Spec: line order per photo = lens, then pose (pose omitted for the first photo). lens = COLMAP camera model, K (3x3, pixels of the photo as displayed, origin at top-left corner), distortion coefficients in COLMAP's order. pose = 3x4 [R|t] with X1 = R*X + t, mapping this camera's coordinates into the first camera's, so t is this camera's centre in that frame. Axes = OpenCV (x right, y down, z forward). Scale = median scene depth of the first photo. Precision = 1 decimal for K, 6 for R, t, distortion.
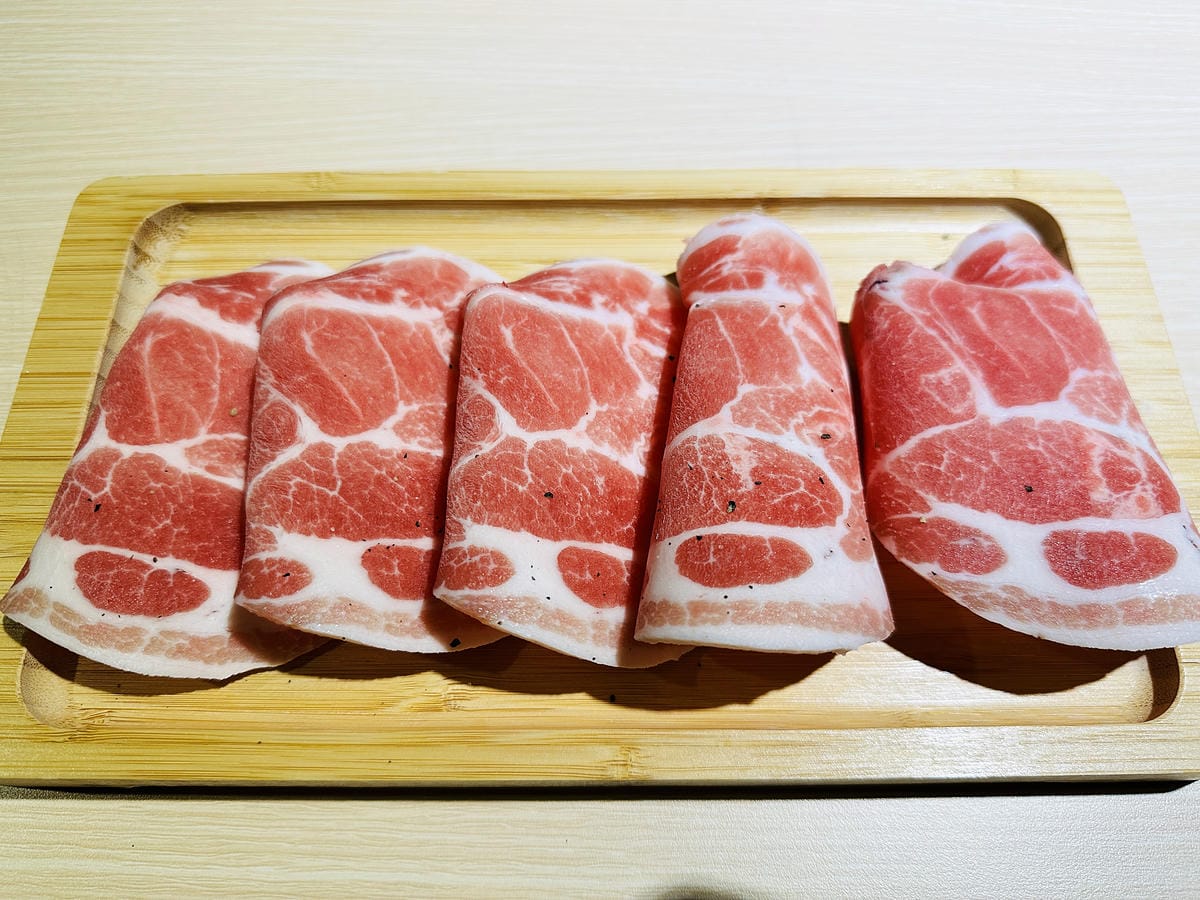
lens RADIAL K [[899.4, 0, 594.3], [0, 899.4, 449.6], [0, 0, 1]] dist [0.016570, -0.059133]
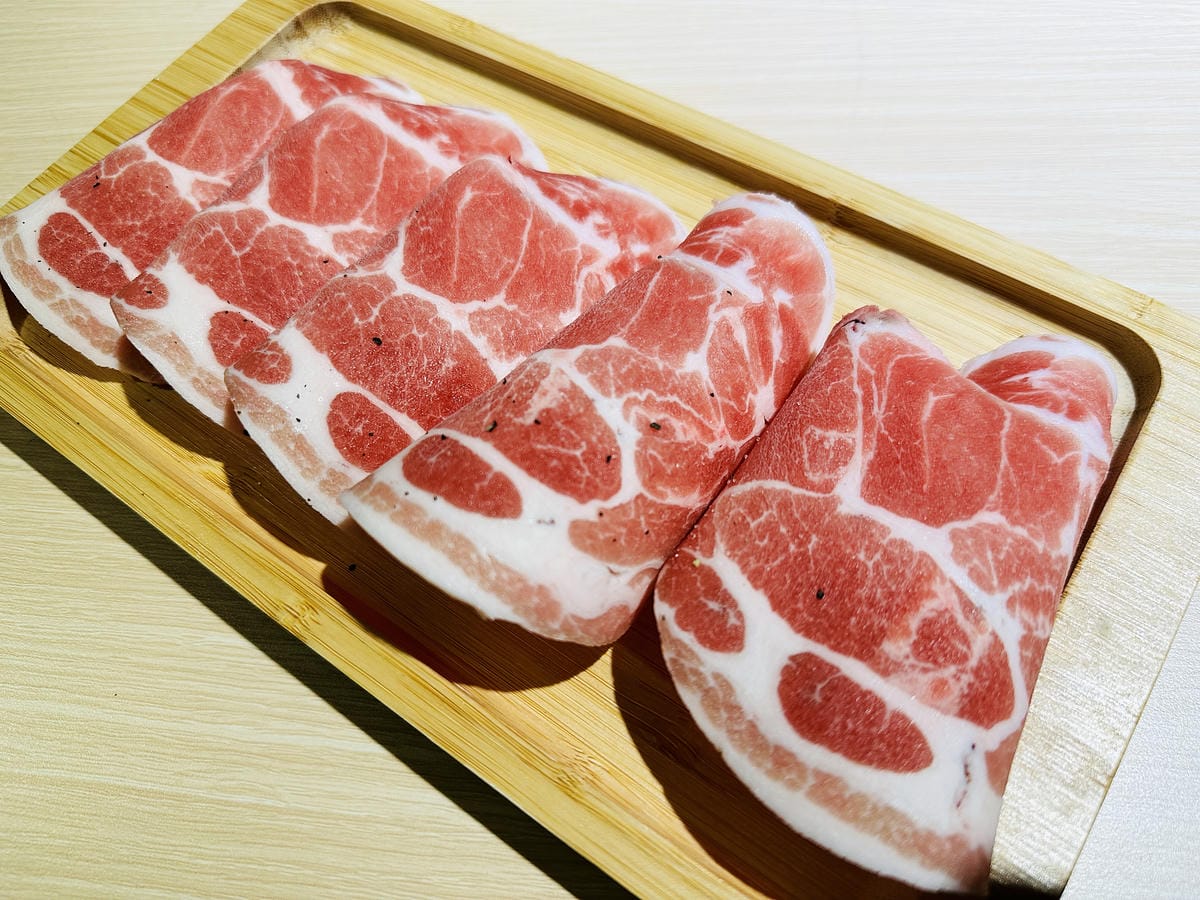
lens RADIAL K [[899.4, 0, 605.3], [0, 899.4, 442.9], [0, 0, 1]] dist [0.016570, -0.059133]
pose [[0.817762, 0.473153, -0.327706, 0.507602], [-0.480347, 0.874720, 0.064285, -0.032500], [0.317067, 0.104843, 0.942590, 0.167742]]
